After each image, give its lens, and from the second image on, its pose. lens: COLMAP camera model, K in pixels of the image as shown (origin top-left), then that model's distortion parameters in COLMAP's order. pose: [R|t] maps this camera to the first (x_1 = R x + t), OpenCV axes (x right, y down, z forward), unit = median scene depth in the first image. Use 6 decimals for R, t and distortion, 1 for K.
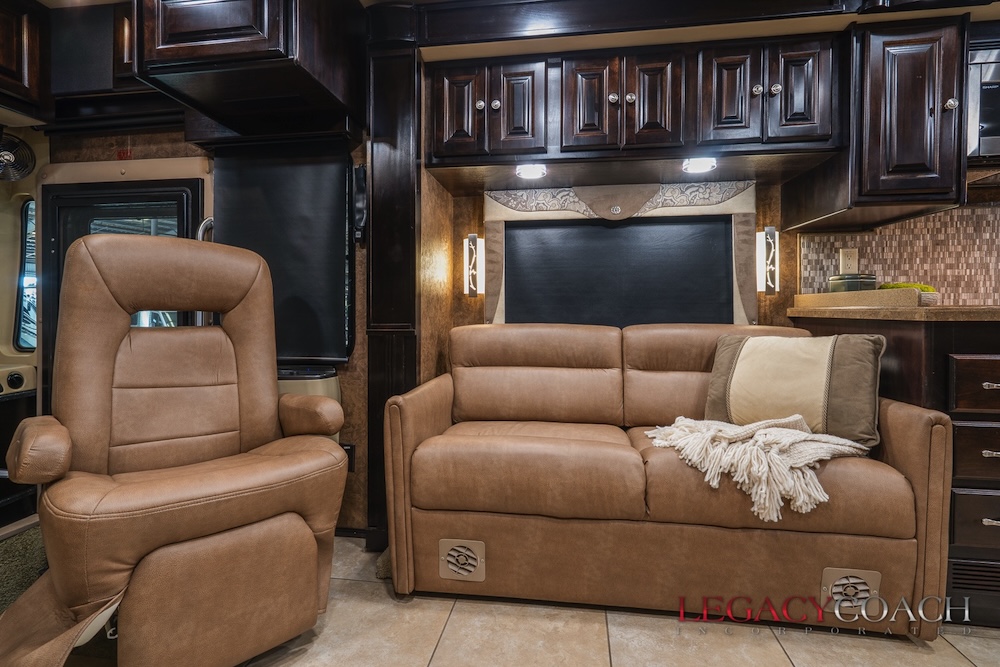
lens RADIAL K [[485.0, 0, 498.1], [0, 485.0, 317.4], [0, 0, 1]] dist [0.001186, 0.001548]
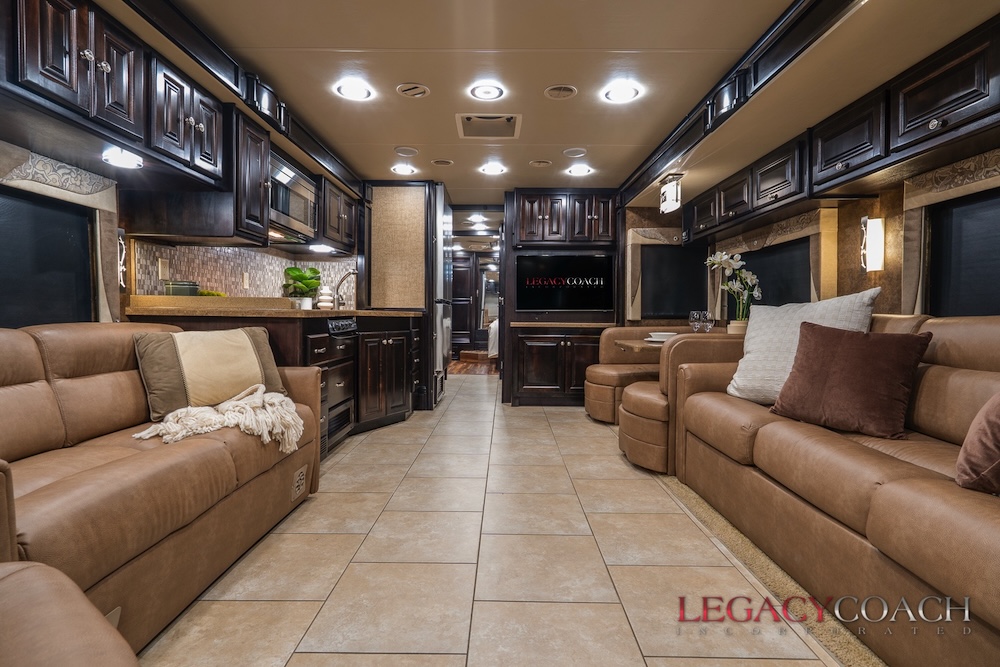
lens RADIAL K [[485.0, 0, 498.9], [0, 485.0, 329.5], [0, 0, 1]] dist [0.001186, 0.001548]
pose [[-0.148255, -0.029257, 0.988516, -0.613009], [0.000481, 0.999560, 0.029656, -0.000817], [-0.988949, 0.004872, -0.148175, 0.359158]]
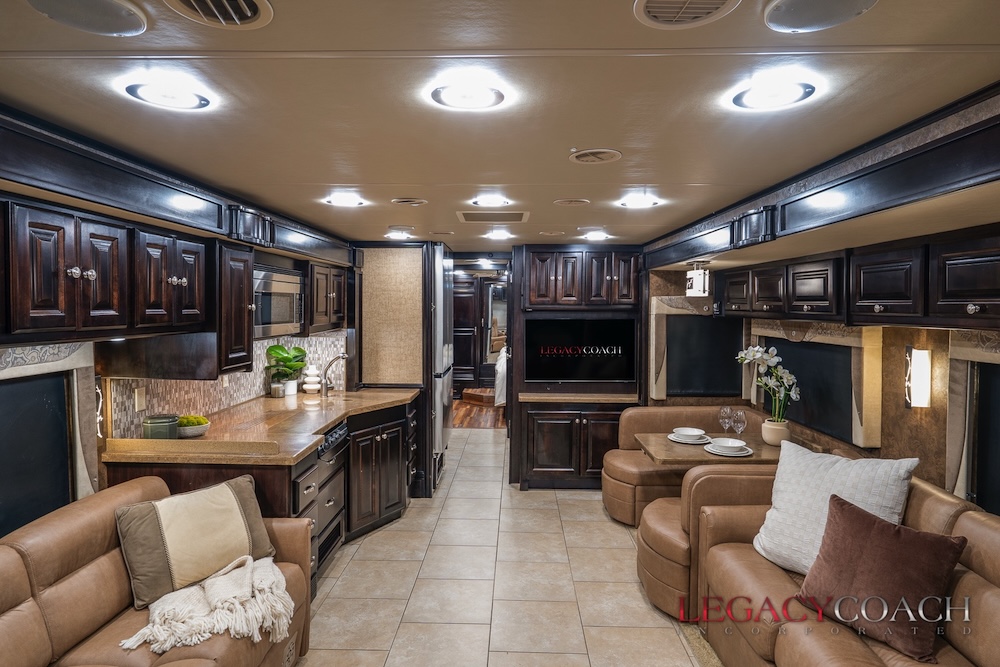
lens RADIAL K [[569.7, 0, 498.5], [0, 569.7, 326.7], [0, 0, 1]] dist [0.005928, 0.000669]
pose [[-0.130574, -0.041541, 0.990568, -0.691388], [0.001190, 0.999115, 0.042057, -0.341686], [-0.991438, 0.006671, -0.130409, 0.358494]]
